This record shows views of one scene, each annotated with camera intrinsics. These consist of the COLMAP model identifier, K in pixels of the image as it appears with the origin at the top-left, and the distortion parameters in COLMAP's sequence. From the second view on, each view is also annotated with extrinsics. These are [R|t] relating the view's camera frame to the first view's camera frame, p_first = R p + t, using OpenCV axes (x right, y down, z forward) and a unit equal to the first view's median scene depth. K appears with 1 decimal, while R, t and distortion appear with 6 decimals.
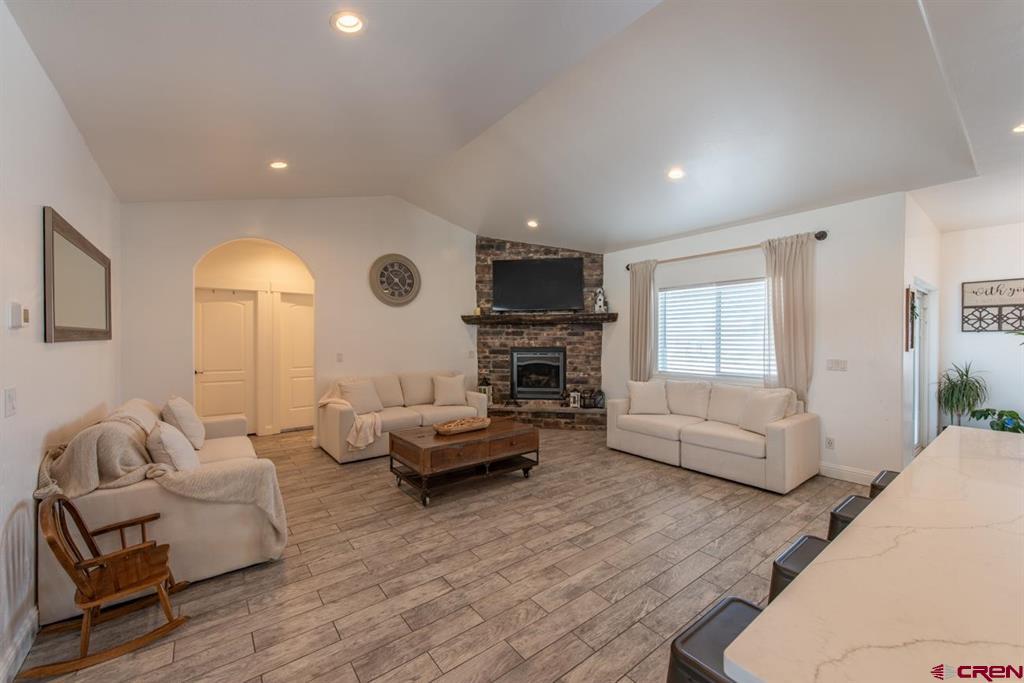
lens RADIAL K [[399.0, 0, 511.1], [0, 399.0, 340.7], [0, 0, 1]] dist [0.012740, -0.002986]
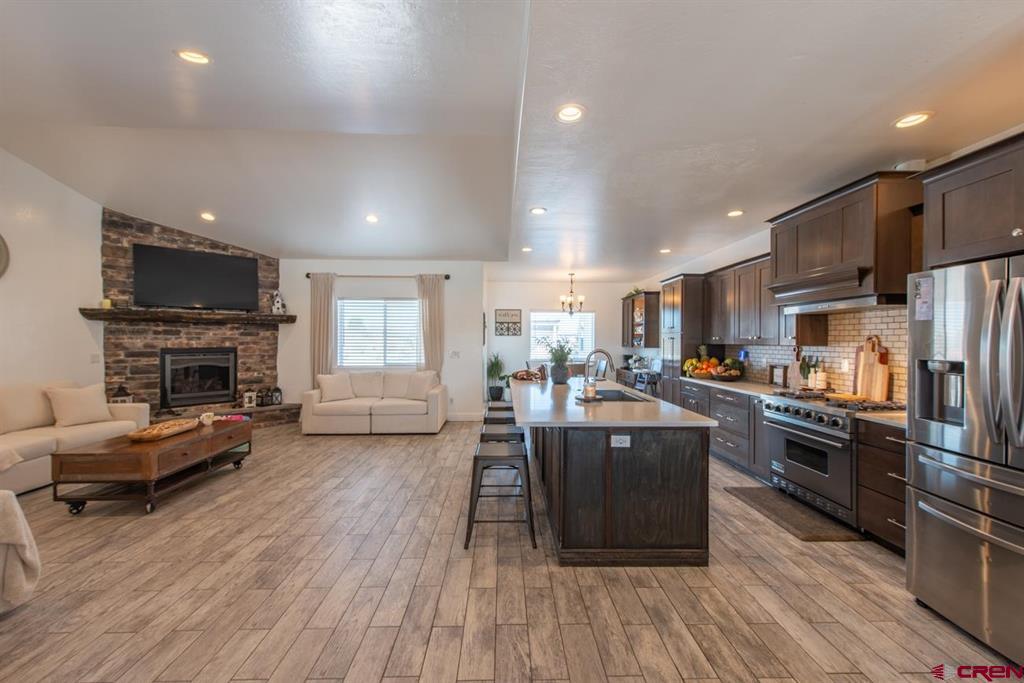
lens RADIAL K [[399.0, 0, 511.1], [0, 399.0, 340.3], [0, 0, 1]] dist [0.012740, -0.002986]
pose [[0.592639, -0.000726, 0.805468, -0.297770], [0.002675, 0.999996, -0.001067, 0.001855], [-0.805464, 0.002787, 0.592639, -0.140932]]
